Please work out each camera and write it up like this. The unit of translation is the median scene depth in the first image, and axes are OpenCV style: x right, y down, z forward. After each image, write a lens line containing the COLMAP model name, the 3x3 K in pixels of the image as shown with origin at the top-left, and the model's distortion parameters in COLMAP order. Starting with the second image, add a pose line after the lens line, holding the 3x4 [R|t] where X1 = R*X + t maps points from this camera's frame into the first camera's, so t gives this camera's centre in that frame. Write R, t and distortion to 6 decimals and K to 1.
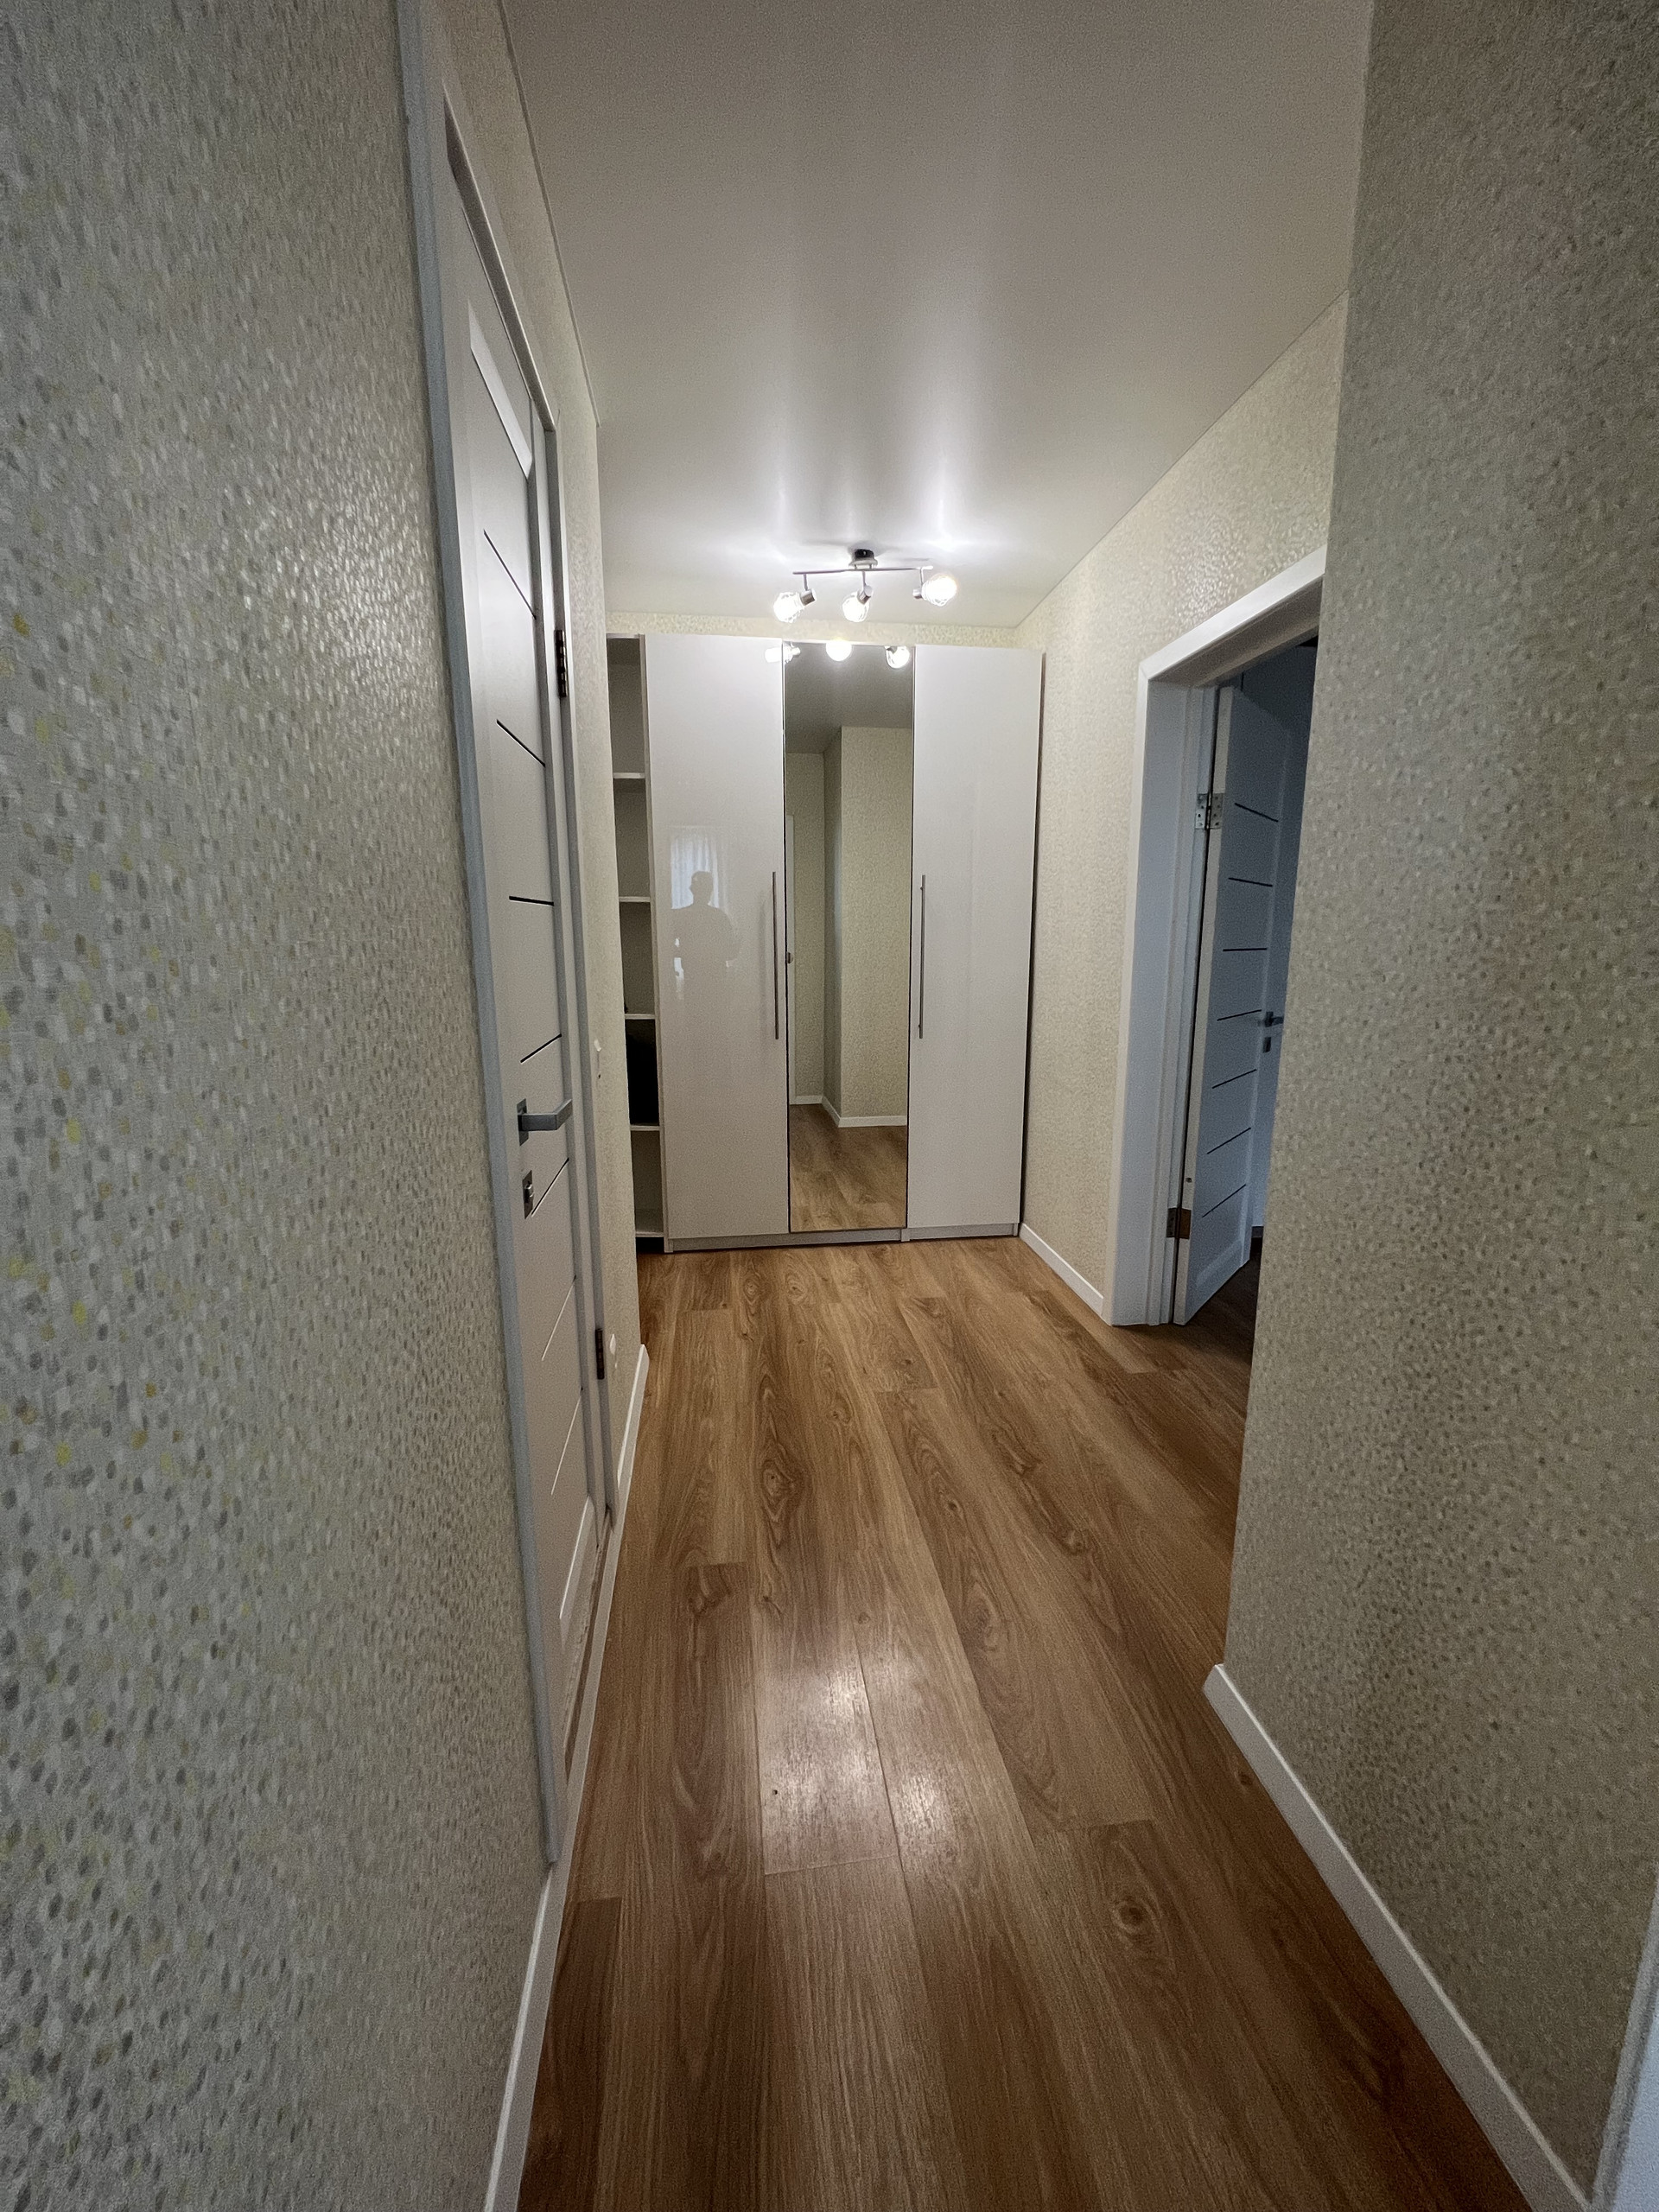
lens RADIAL K [[885.4, 0, 834.3], [0, 885.4, 1103.9], [0, 0, 1]] dist [-0.000727, -0.000217]
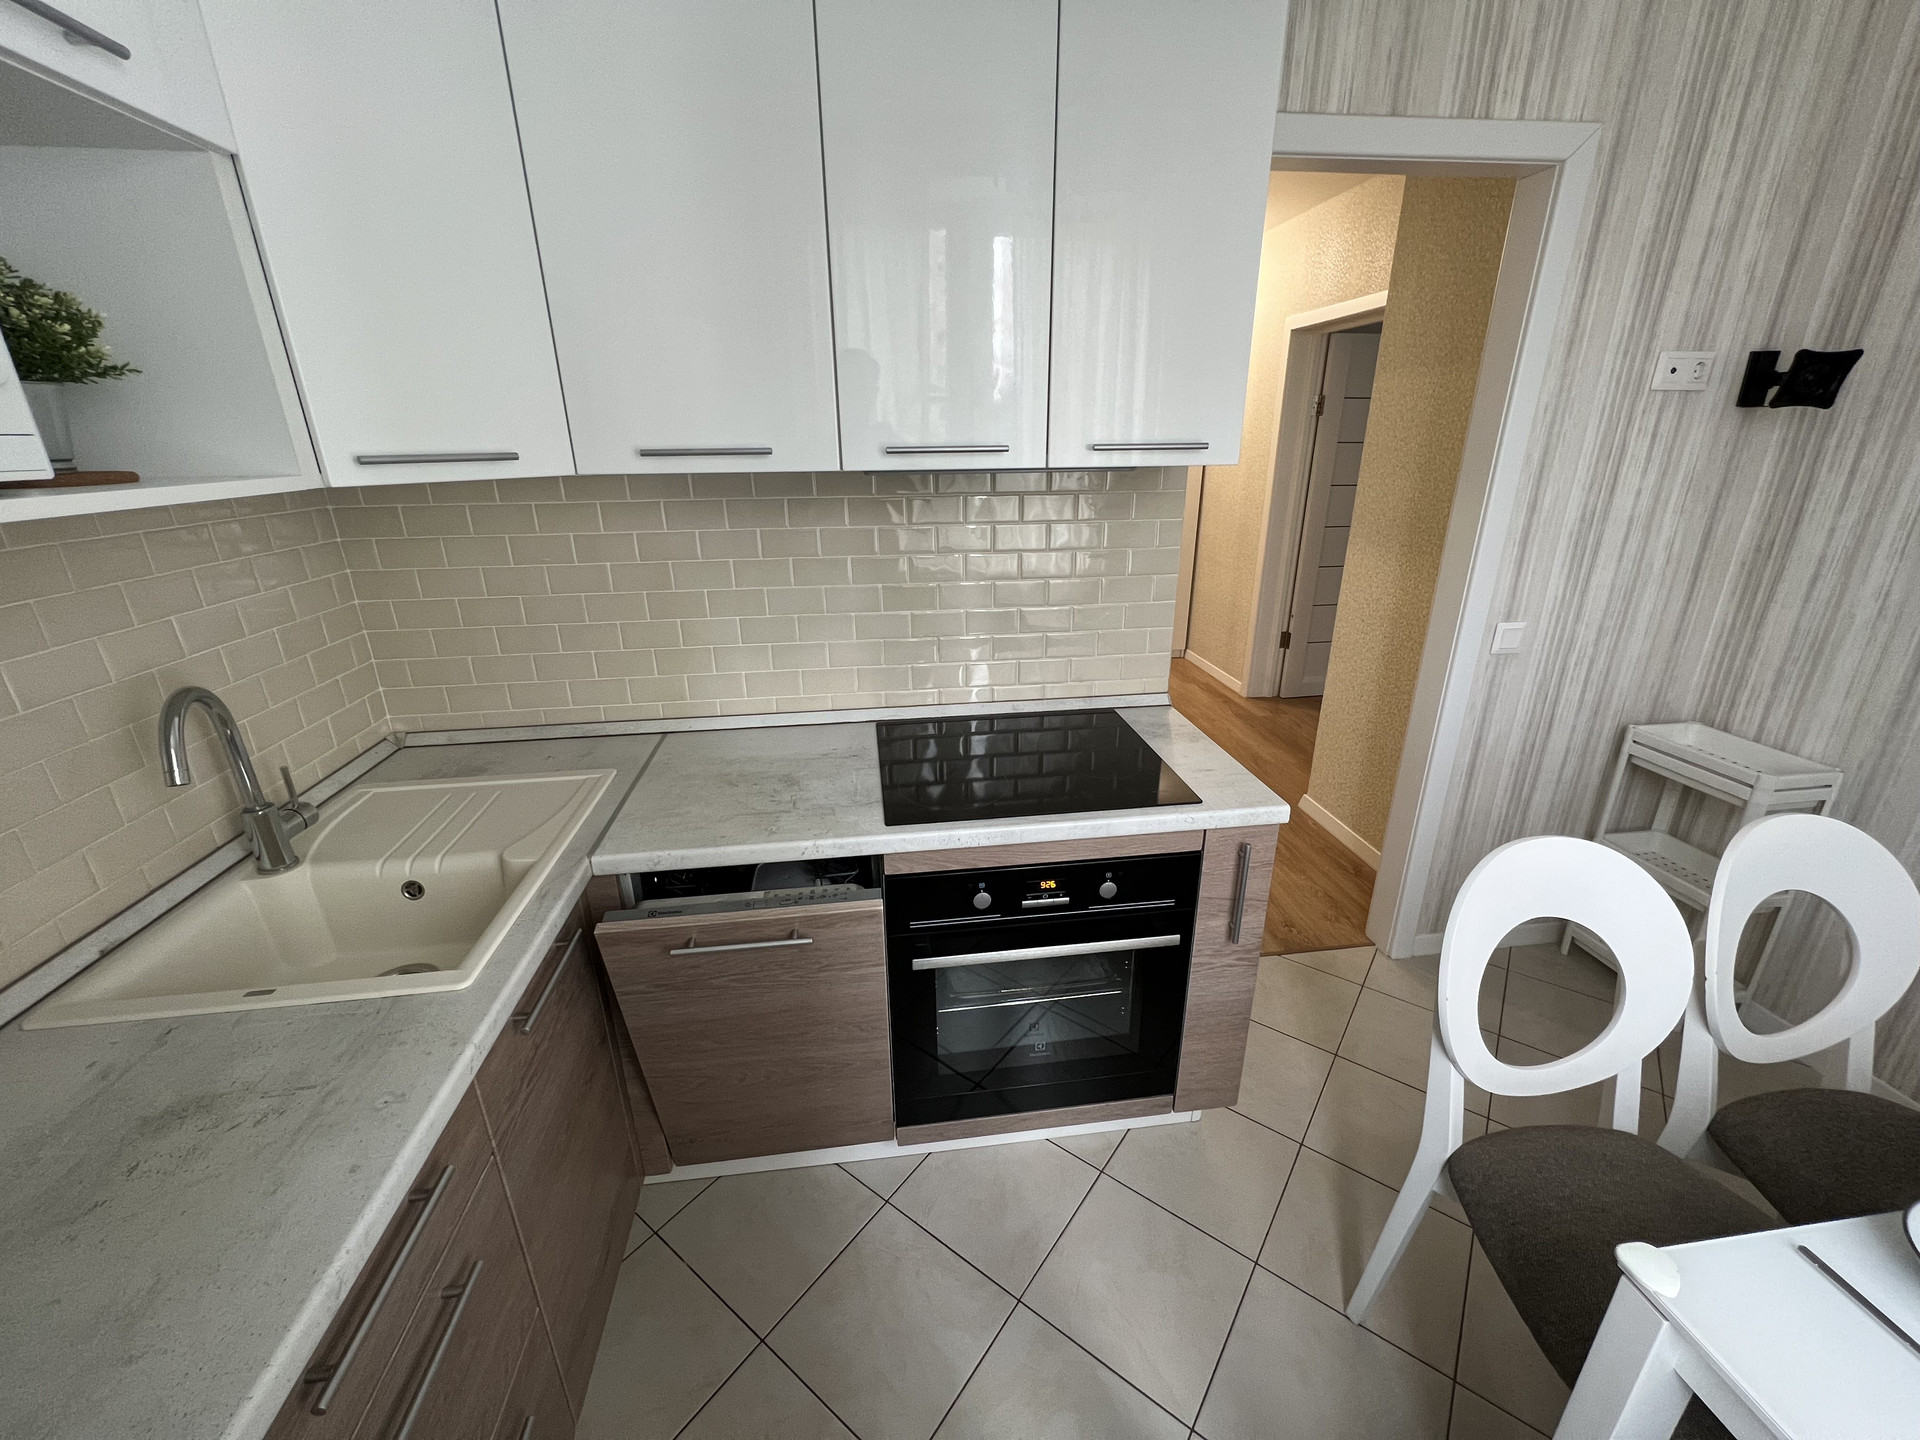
lens RADIAL K [[768.5, 0, 962.3], [0, 768.5, 713.4], [0, 0, 1]] dist [-0.000727, -0.000217]
pose [[0.999969, -0.007234, 0.003044, -0.292508], [0.006662, 0.987390, 0.158164, 0.030608], [-0.004150, -0.158138, 0.987408, -0.600438]]
